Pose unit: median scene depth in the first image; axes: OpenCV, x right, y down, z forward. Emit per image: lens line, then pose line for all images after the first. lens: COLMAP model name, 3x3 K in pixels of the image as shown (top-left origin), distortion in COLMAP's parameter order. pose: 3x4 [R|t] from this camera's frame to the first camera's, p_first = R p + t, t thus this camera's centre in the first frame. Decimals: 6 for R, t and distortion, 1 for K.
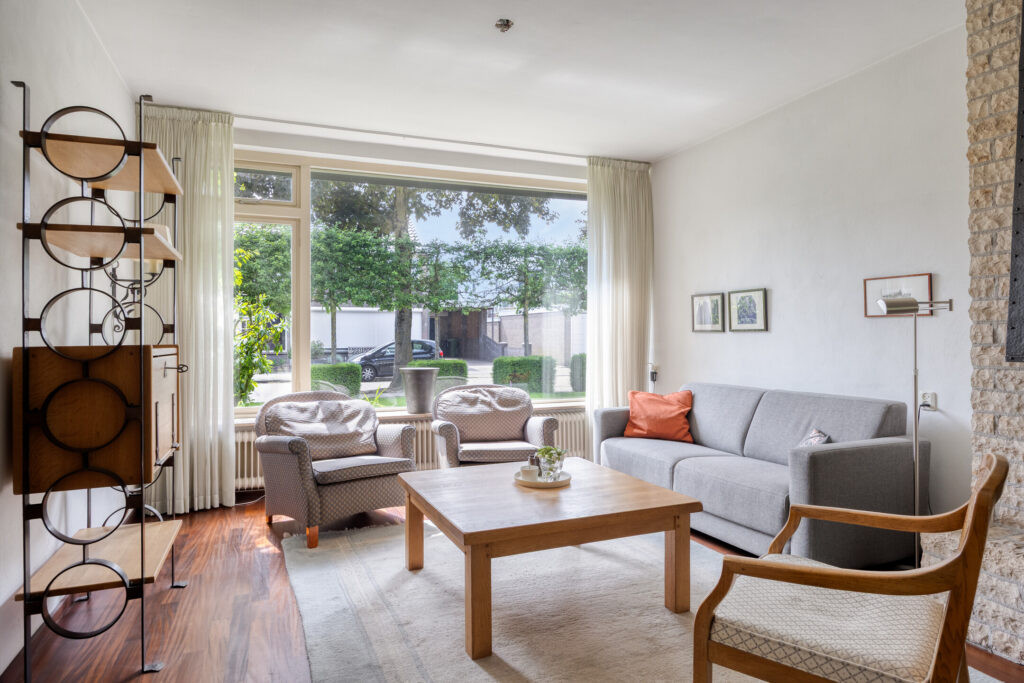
lens RADIAL K [[594.2, 0, 513.1], [0, 594.2, 336.1], [0, 0, 1]] dist [0.007042, 0.001852]
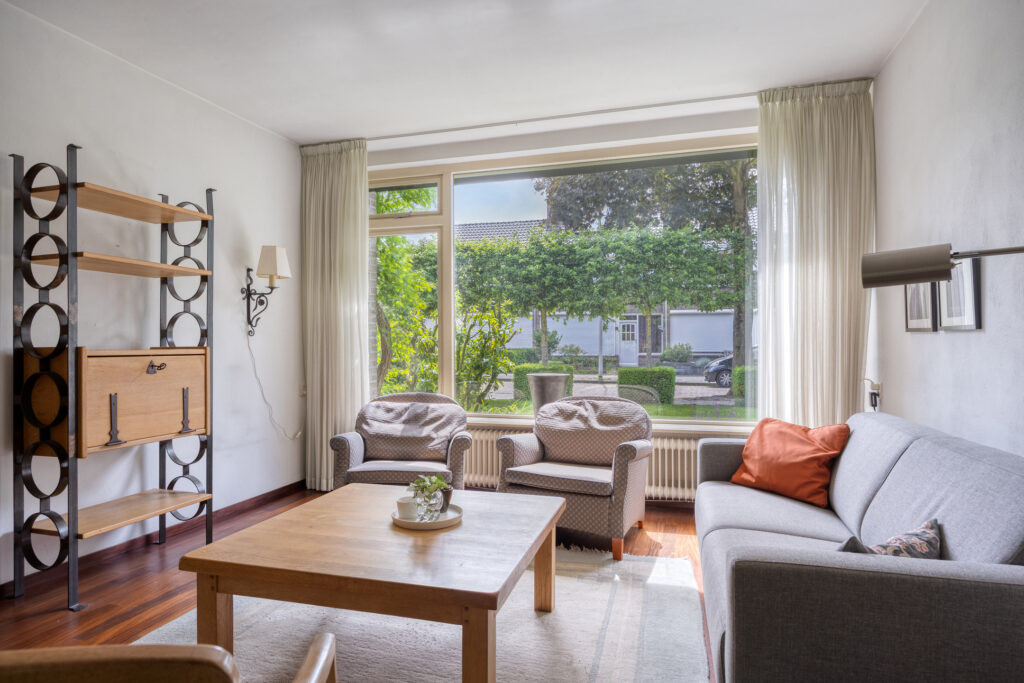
lens RADIAL K [[594.2, 0, 511.5], [0, 594.2, 347.0], [0, 0, 1]] dist [0.007042, 0.001852]
pose [[0.786165, 0.007247, -0.617974, 0.415874], [0.000787, 0.999919, 0.012727, 0.000394], [0.618016, -0.010492, 0.786096, 0.286672]]
